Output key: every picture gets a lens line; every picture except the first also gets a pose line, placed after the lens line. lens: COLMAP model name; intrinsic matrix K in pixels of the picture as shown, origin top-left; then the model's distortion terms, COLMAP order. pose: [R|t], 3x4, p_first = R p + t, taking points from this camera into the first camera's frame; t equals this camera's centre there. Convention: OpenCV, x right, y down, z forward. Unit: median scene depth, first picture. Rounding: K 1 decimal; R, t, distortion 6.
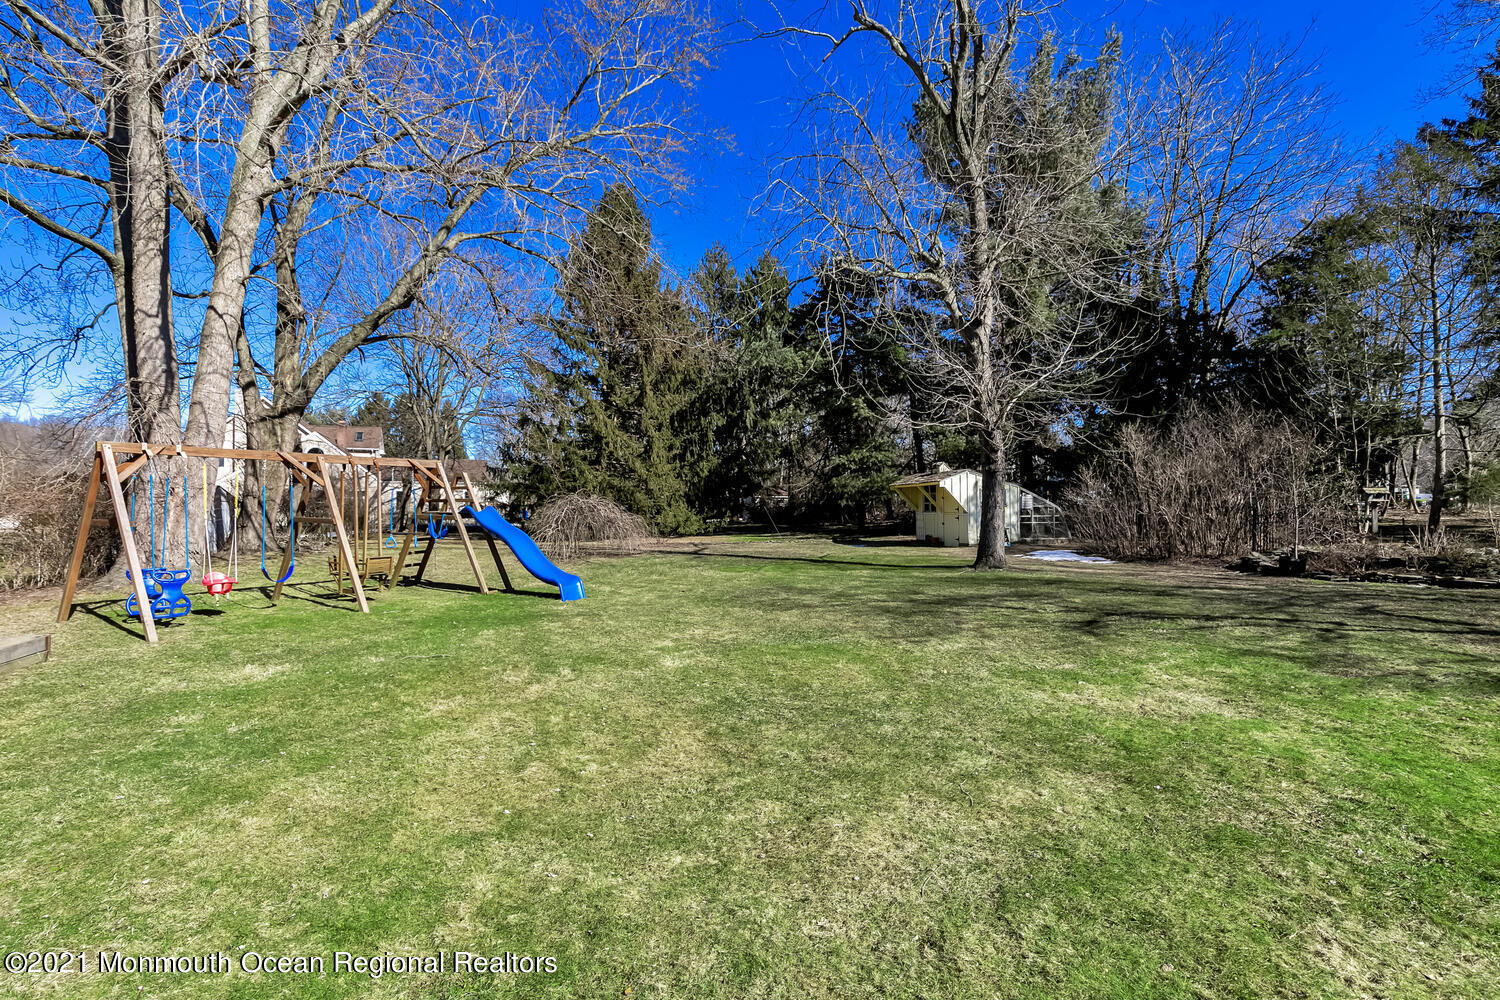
lens RADIAL K [[700.5, 0, 745.3], [0, 700.5, 497.5], [0, 0, 1]] dist [-0.009475, -0.000383]
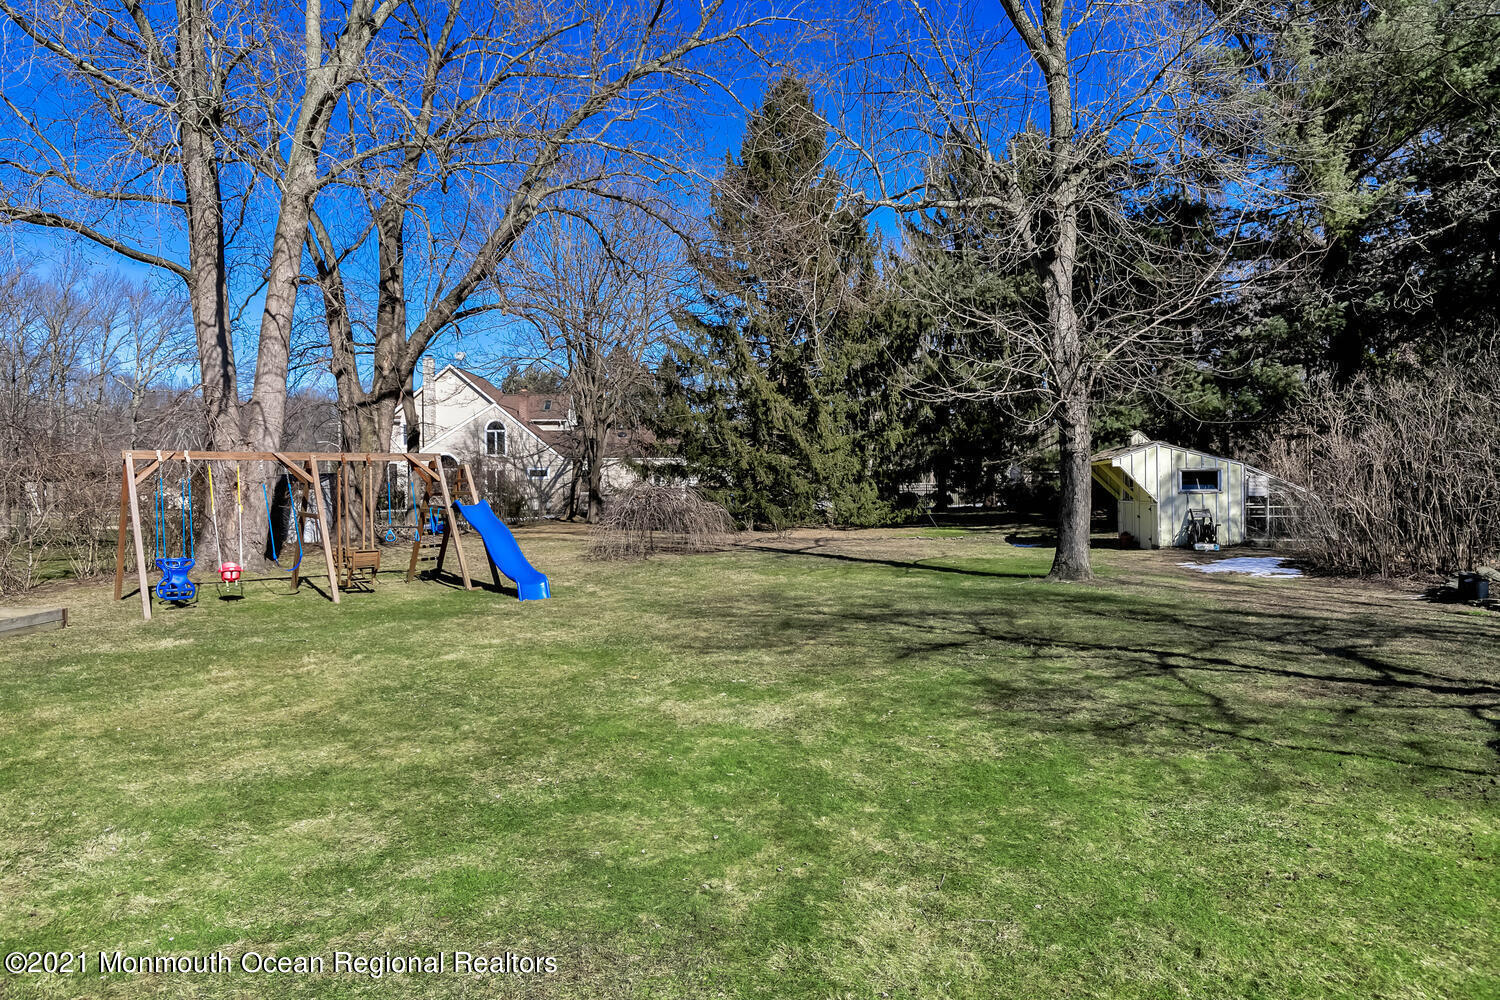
lens RADIAL K [[976.9, 0, 752.8], [0, 976.9, 493.7], [0, 0, 1]] dist [-0.014184, 0.000941]
pose [[0.935602, -0.001726, -0.353053, 0.317795], [0.010665, 0.999670, 0.023376, -0.016490], [0.352896, -0.025636, 0.935311, -0.087468]]
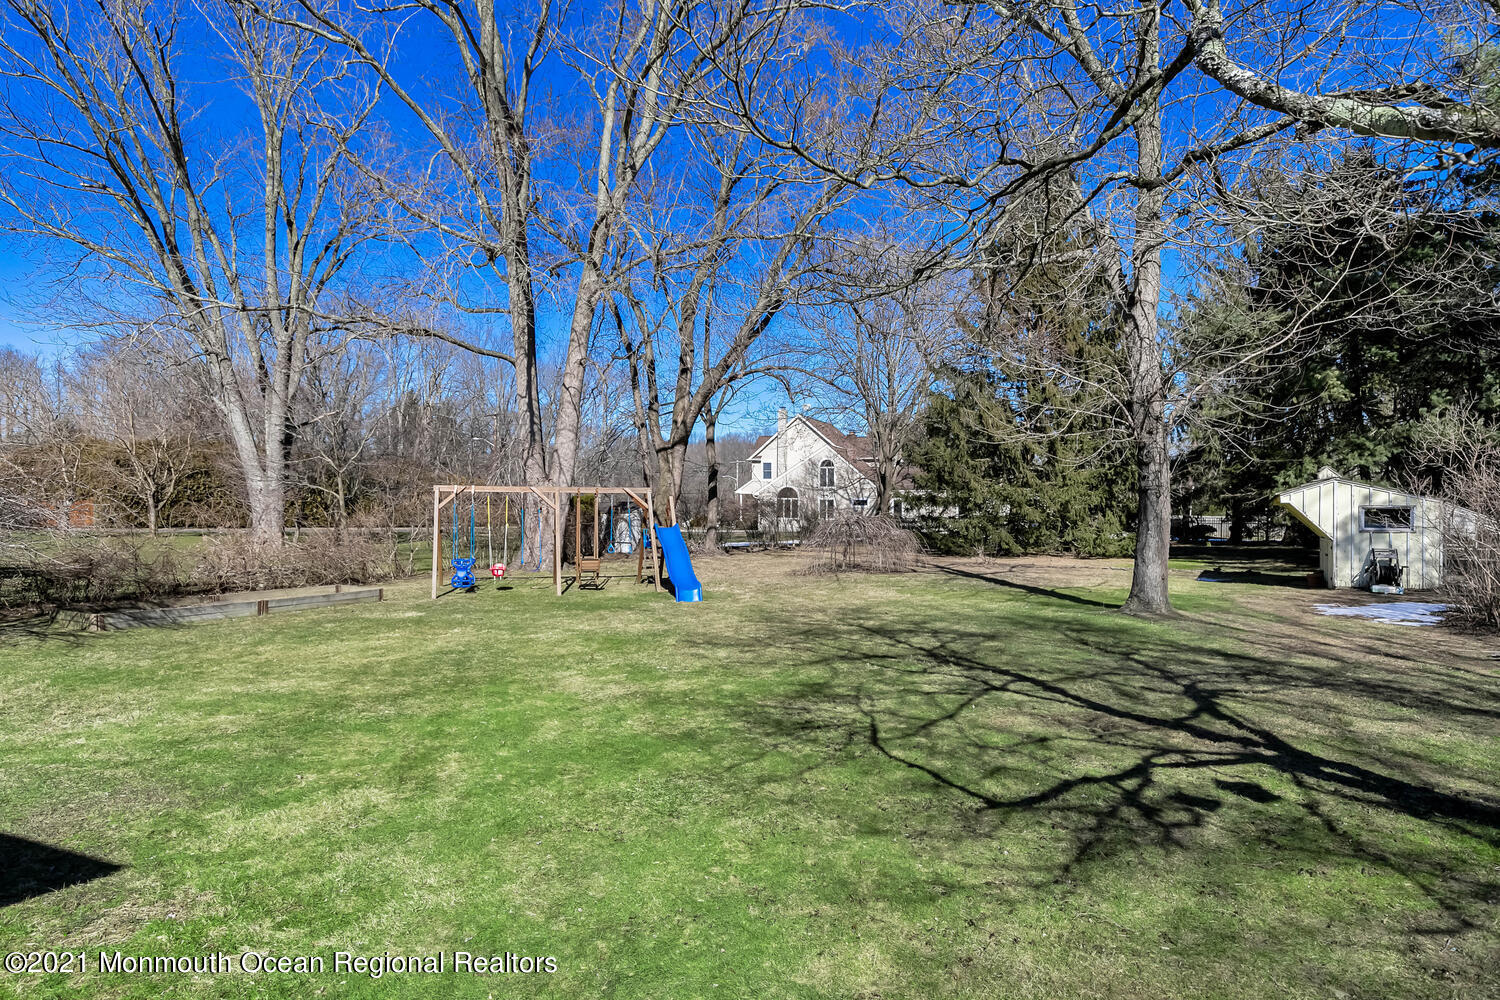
lens RADIAL K [[838.0, 0, 755.2], [0, 838.0, 509.7], [0, 0, 1]] dist [0.000713, 0.000114]
pose [[0.715521, 0.005976, -0.698566, 0.546710], [0.000174, 0.999962, 0.008732, -0.017772], [0.698591, -0.006370, 0.715492, 0.015834]]
